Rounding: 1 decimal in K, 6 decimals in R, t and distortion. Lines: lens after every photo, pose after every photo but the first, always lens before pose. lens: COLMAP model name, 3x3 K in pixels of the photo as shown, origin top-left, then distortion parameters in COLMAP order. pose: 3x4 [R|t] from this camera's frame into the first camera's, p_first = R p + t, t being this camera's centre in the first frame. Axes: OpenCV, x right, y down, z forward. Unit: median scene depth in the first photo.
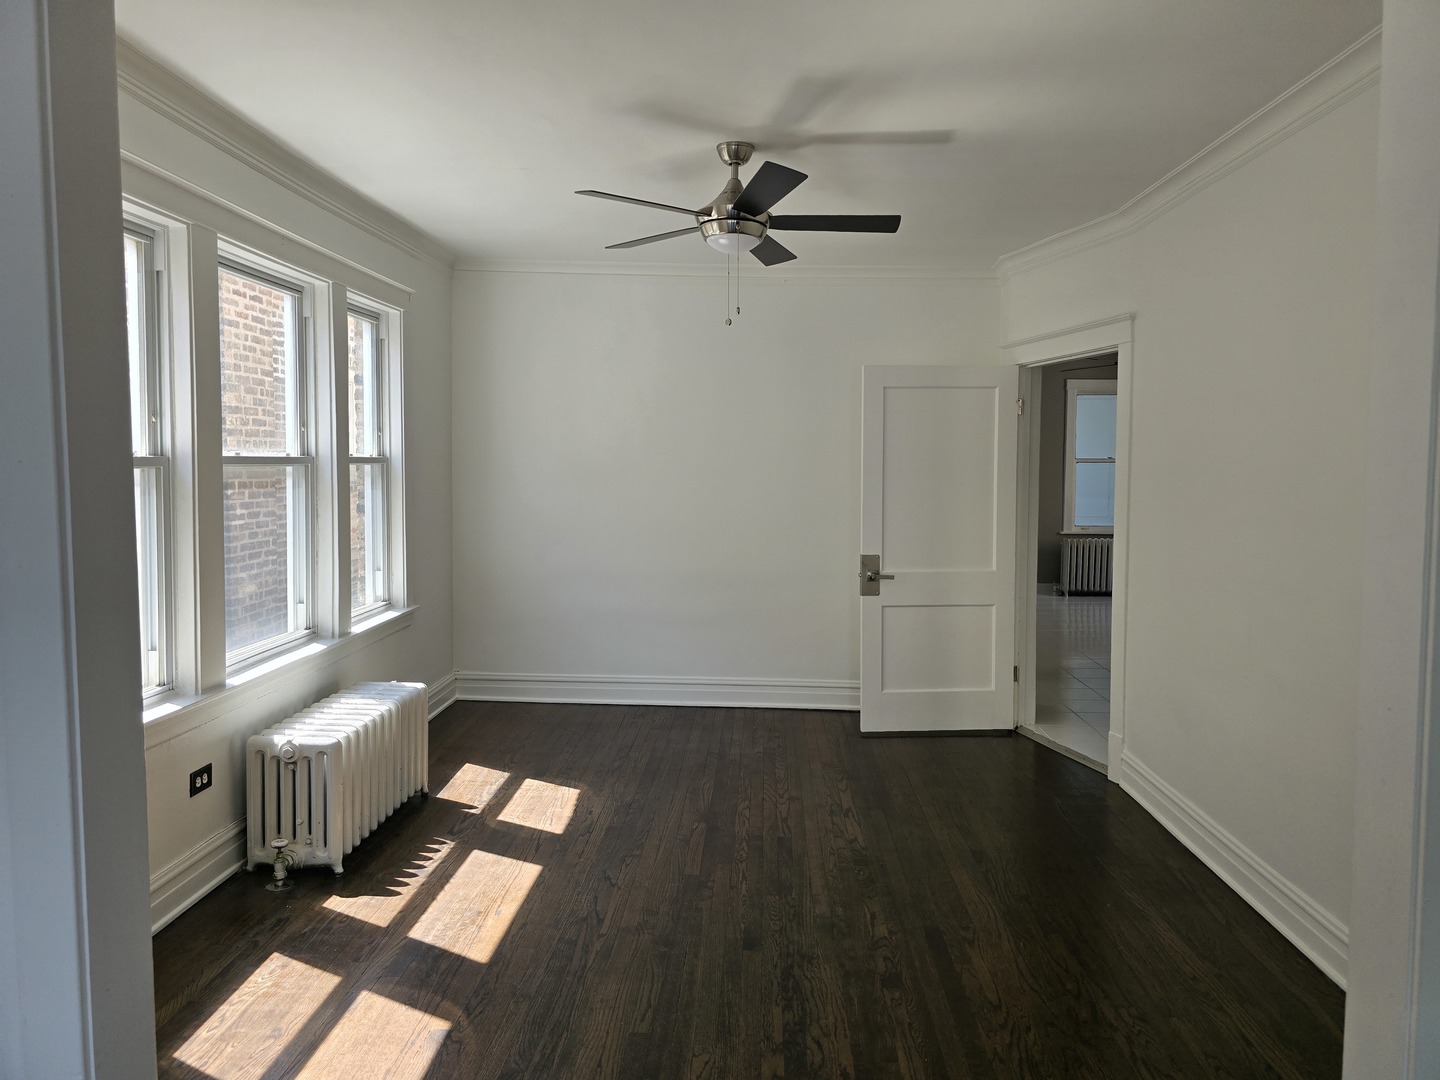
lens RADIAL K [[979.2, 0, 717.4], [0, 979.2, 509.1], [0, 0, 1]] dist [0.095014, -0.111695]
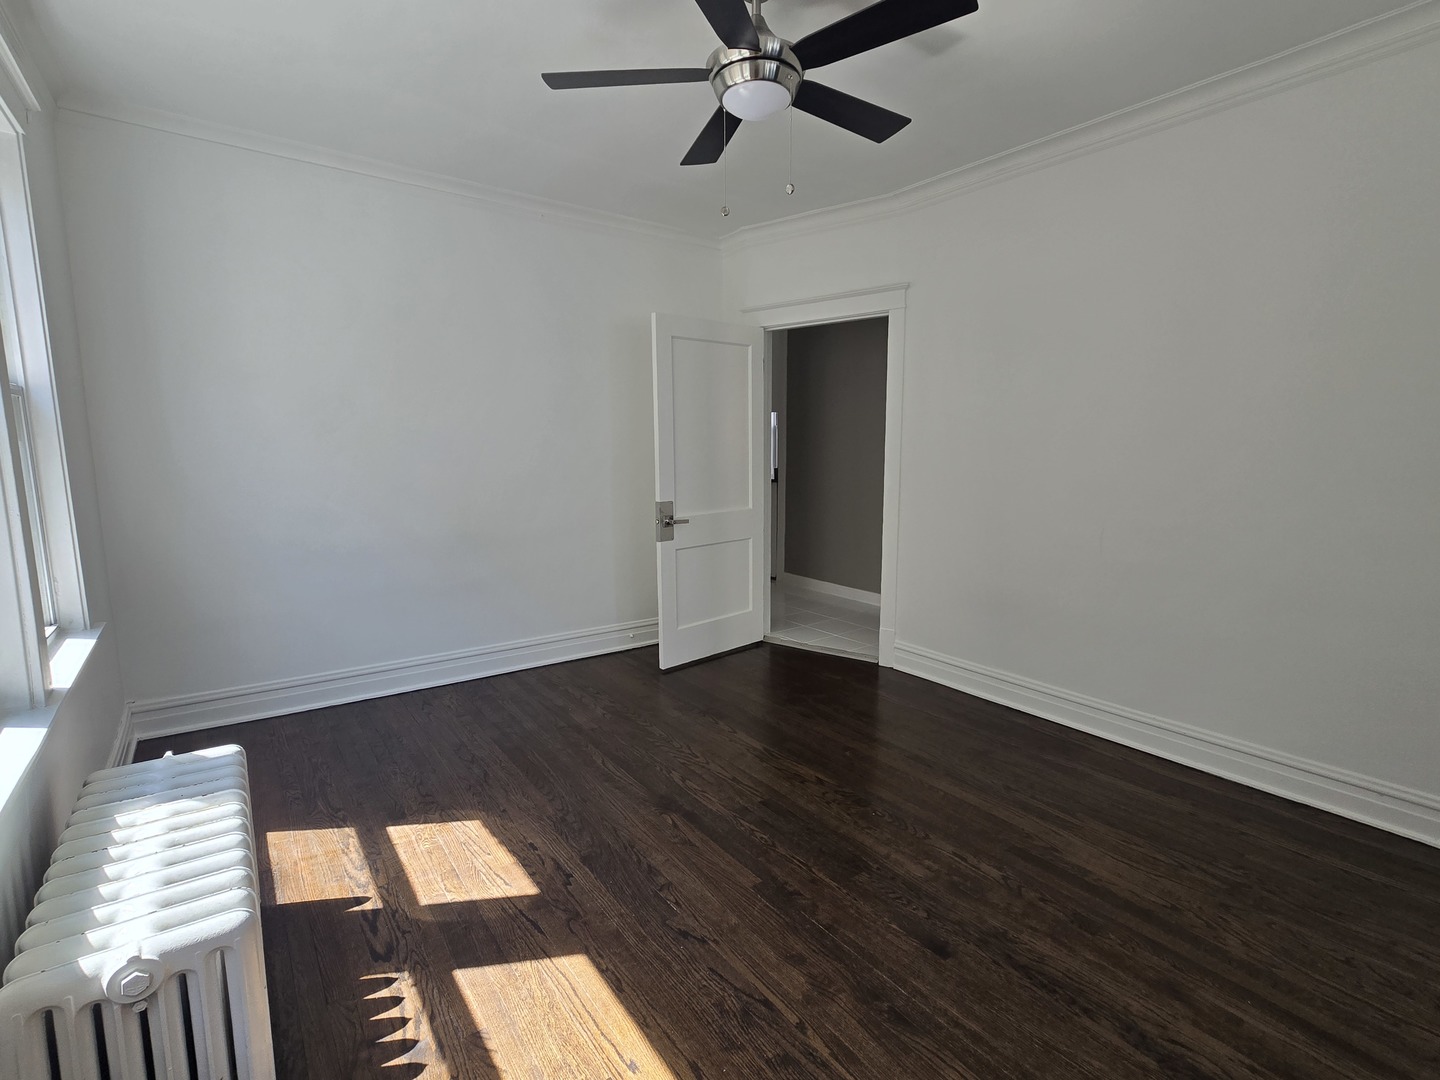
lens RADIAL K [[705.2, 0, 720.0], [0, 705.2, 540.0], [0, 0, 1]] dist [-0.004206, 0.000847]
pose [[0.780175, -0.095747, 0.618191, -0.338897], [0.037611, 0.993609, 0.106427, 0.012961], [-0.624430, -0.059781, 0.778790, 0.496370]]
